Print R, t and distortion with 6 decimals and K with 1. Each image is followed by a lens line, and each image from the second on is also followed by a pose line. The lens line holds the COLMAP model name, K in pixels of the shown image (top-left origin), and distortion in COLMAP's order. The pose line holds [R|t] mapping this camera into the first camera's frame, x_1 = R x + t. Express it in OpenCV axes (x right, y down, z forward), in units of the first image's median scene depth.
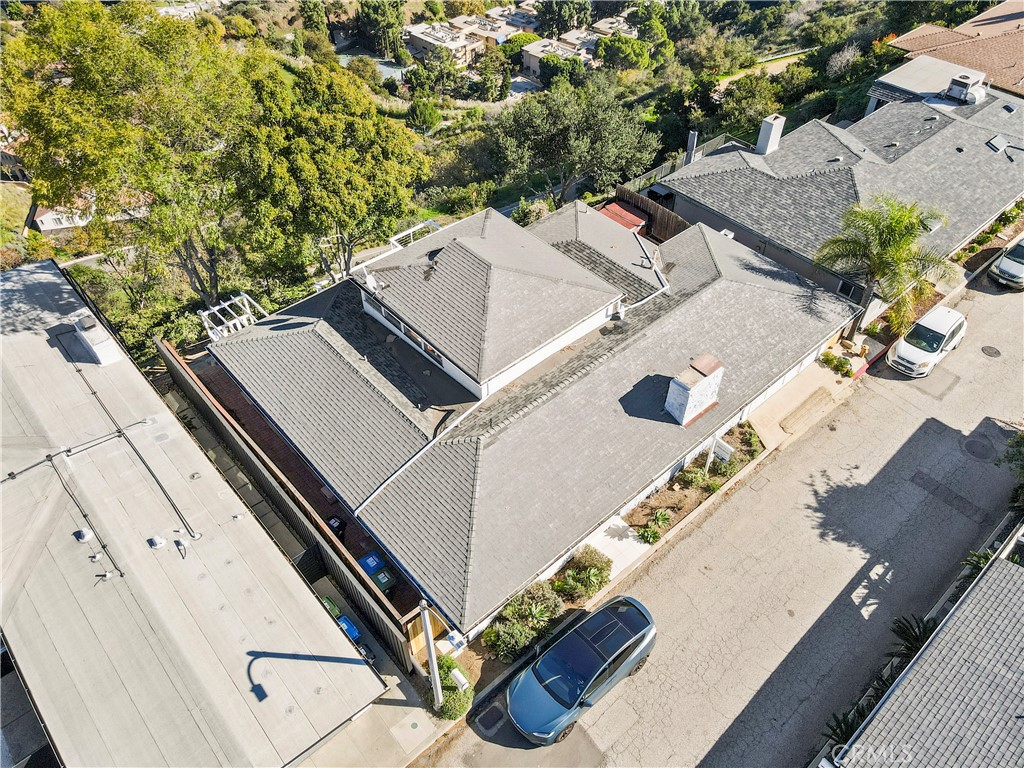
lens RADIAL K [[747.5, 0, 517.0], [0, 747.5, 383.5], [0, 0, 1]] dist [0.012674, 0.010558]
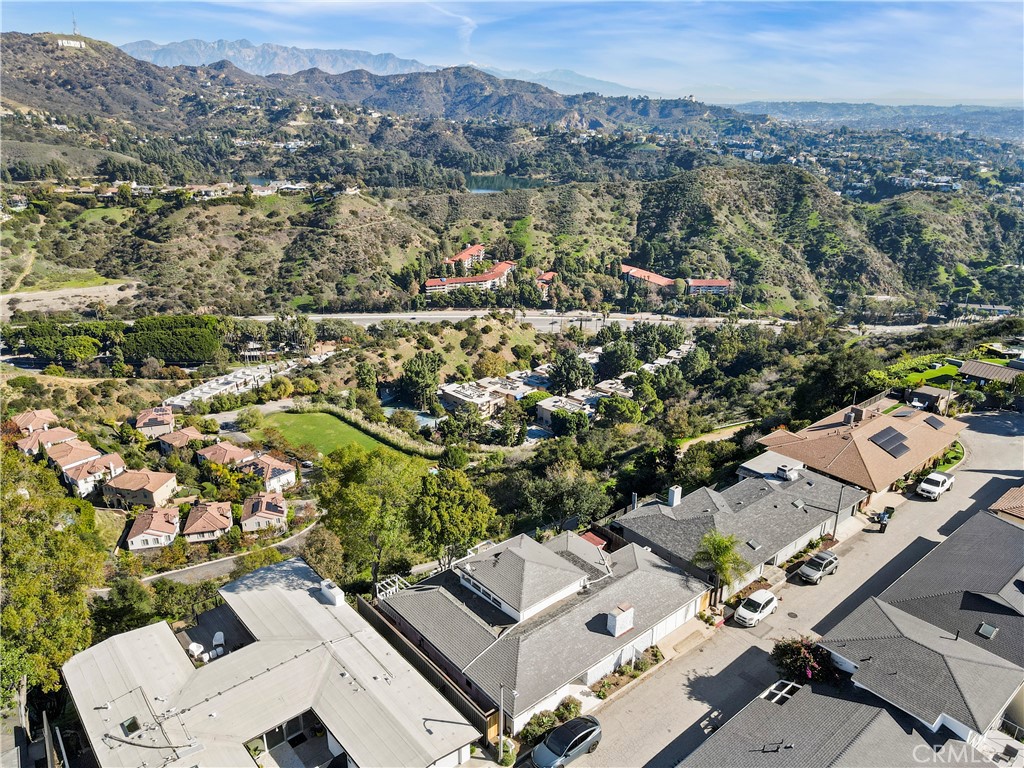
lens RADIAL K [[749.5, 0, 518.0], [0, 749.5, 384.0], [0, 0, 1]] dist [0.001632, 0.022376]
pose [[0.999789, 0.010368, -0.017723, -0.015518], [-0.016816, 0.908752, -0.416997, 0.203811], [0.011782, 0.417208, 0.908735, -0.843810]]
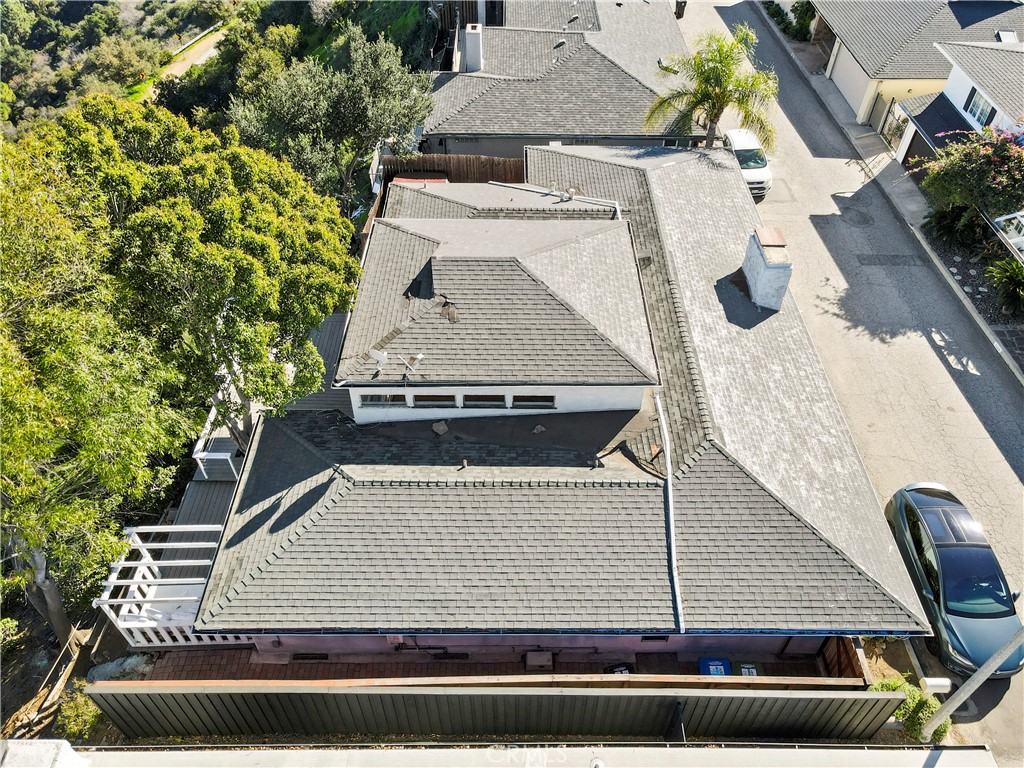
lens RADIAL K [[768.0, 0, 517.6], [0, 768.0, 384.7], [0, 0, 1]] dist [-0.004299, -0.001624]
pose [[0.662154, -0.528293, 0.531469, -0.363012], [0.527277, 0.832410, 0.170506, -0.134157], [-0.532477, 0.167330, 0.829740, 0.296801]]
